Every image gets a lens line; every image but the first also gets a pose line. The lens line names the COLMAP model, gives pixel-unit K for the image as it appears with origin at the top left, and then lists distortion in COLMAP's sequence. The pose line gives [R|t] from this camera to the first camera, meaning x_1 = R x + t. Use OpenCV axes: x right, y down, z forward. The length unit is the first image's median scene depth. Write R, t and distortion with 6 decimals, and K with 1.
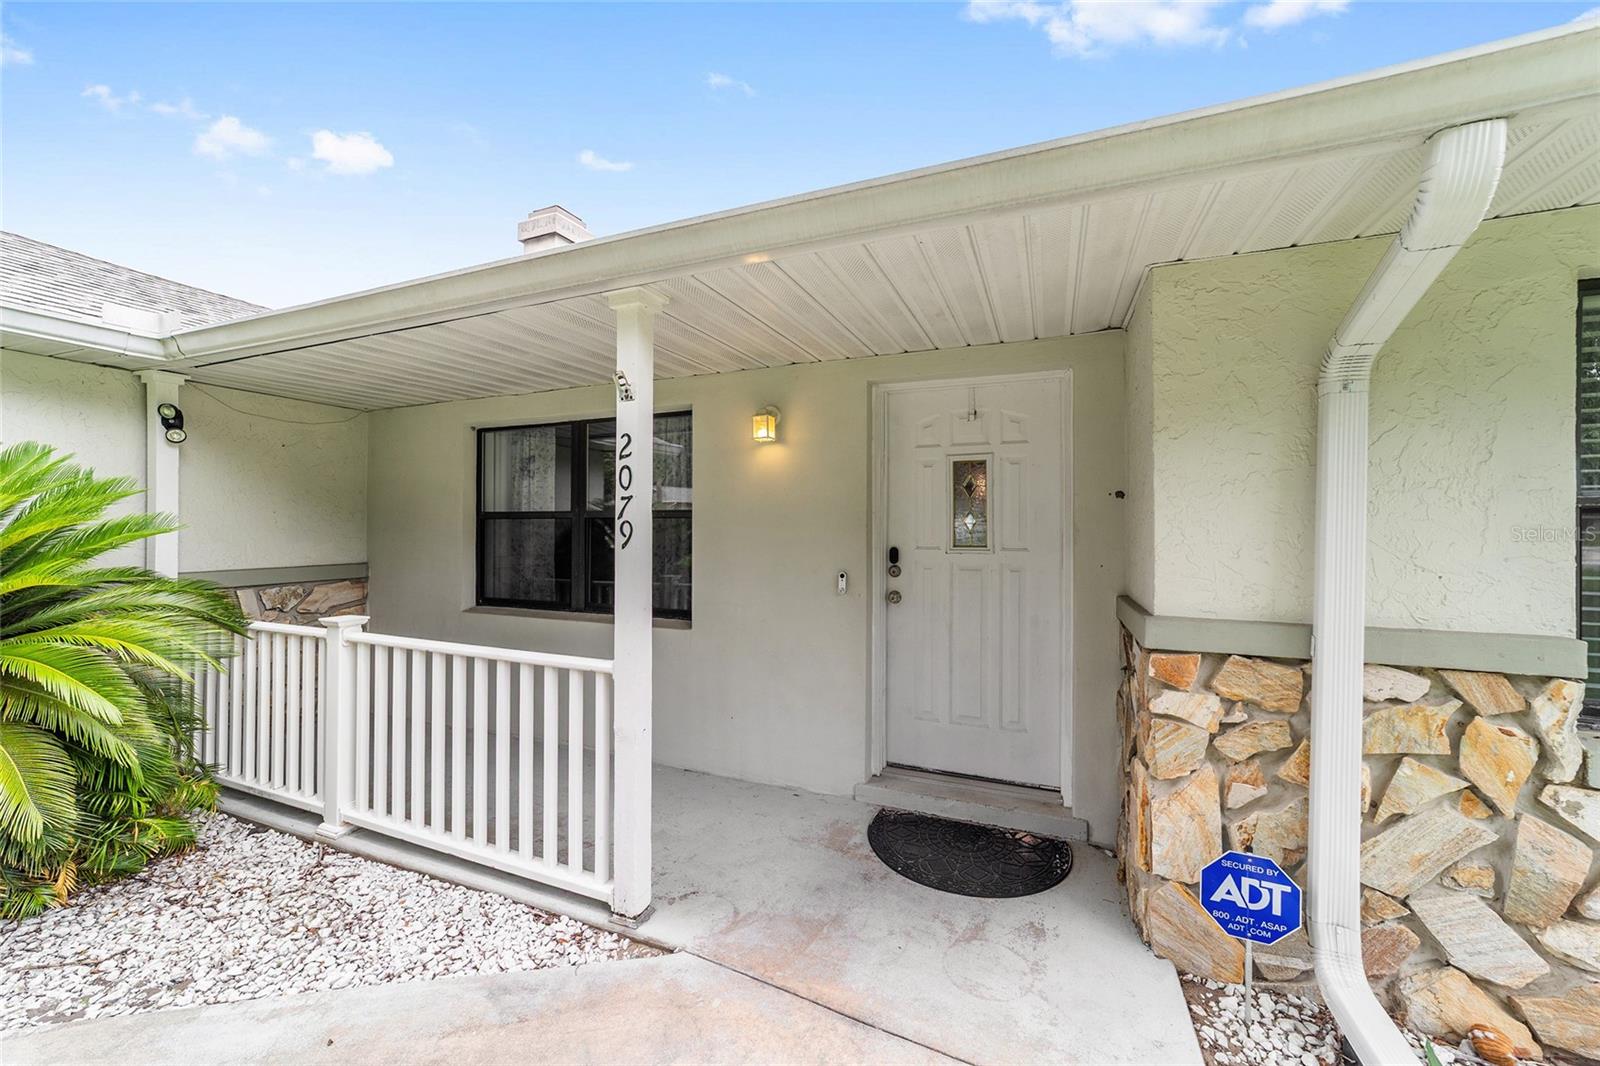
lens RADIAL K [[613.4, 0, 796.1], [0, 613.4, 529.8], [0, 0, 1]] dist [-0.019907, 0.008913]
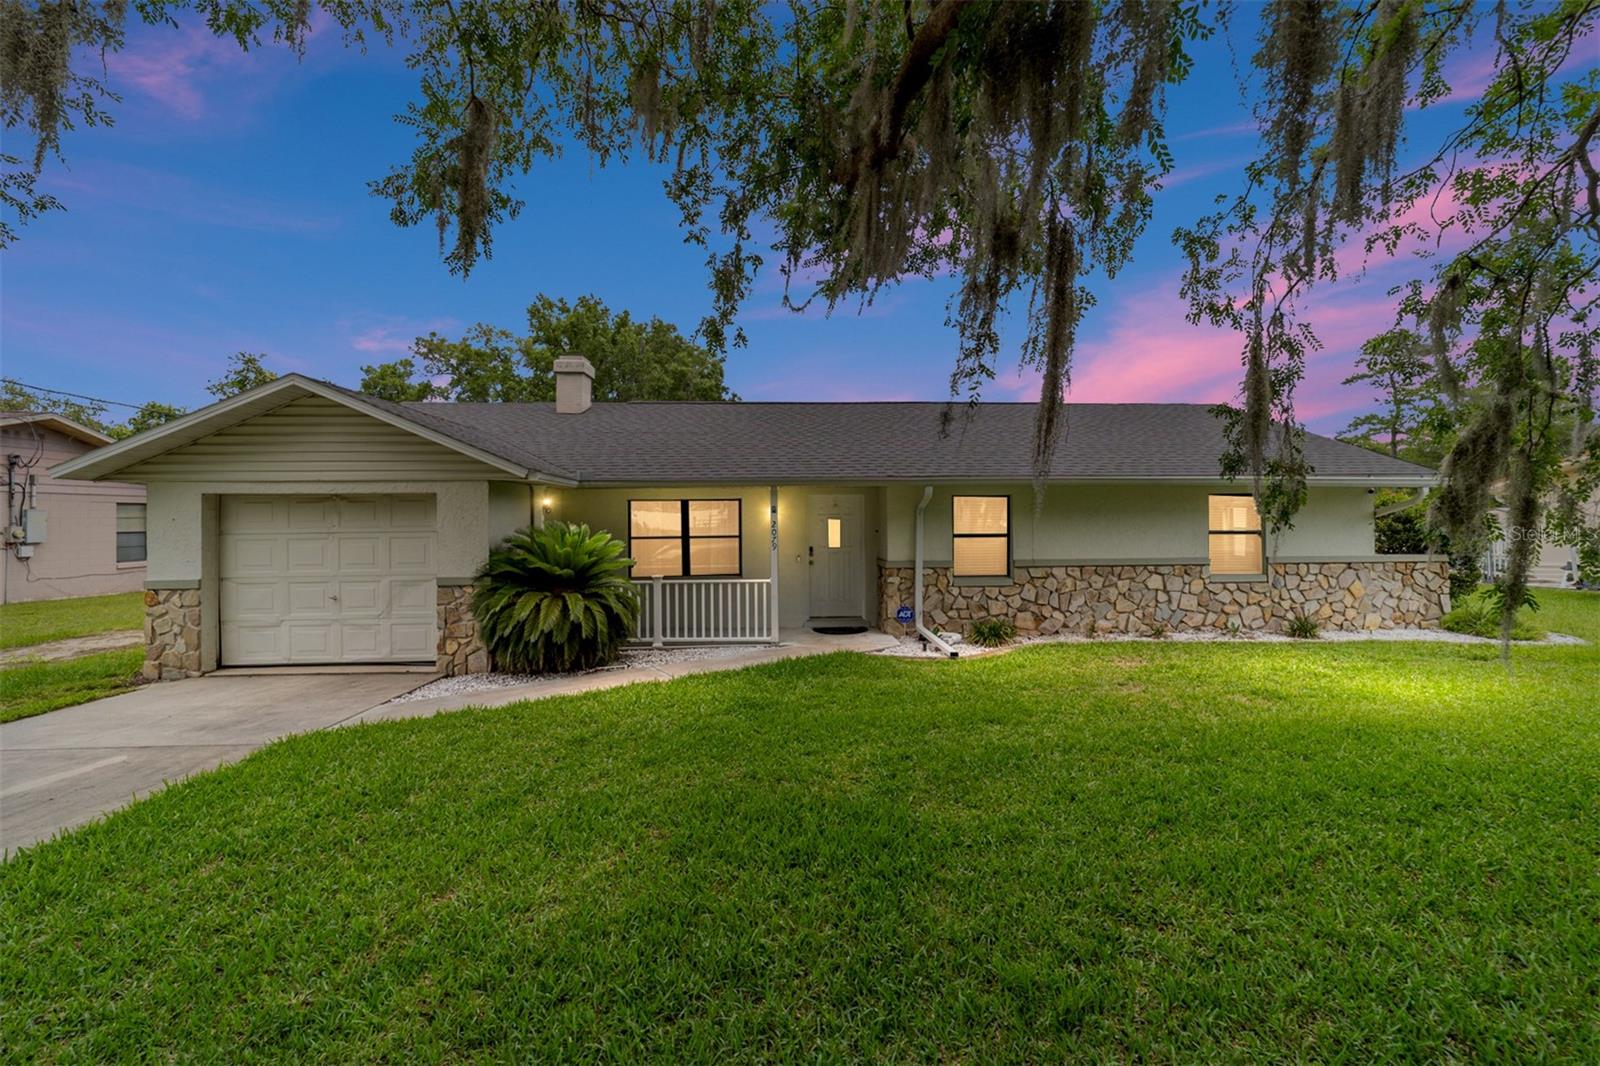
lens RADIAL K [[613.4, 0, 801.1], [0, 613.4, 530.2], [0, 0, 1]] dist [-0.019907, 0.008913]
pose [[0.895863, -0.008805, 0.444243, -2.128036], [0.008559, 0.999960, 0.002561, -0.110230], [-0.444248, 0.001508, 0.895903, -2.963103]]
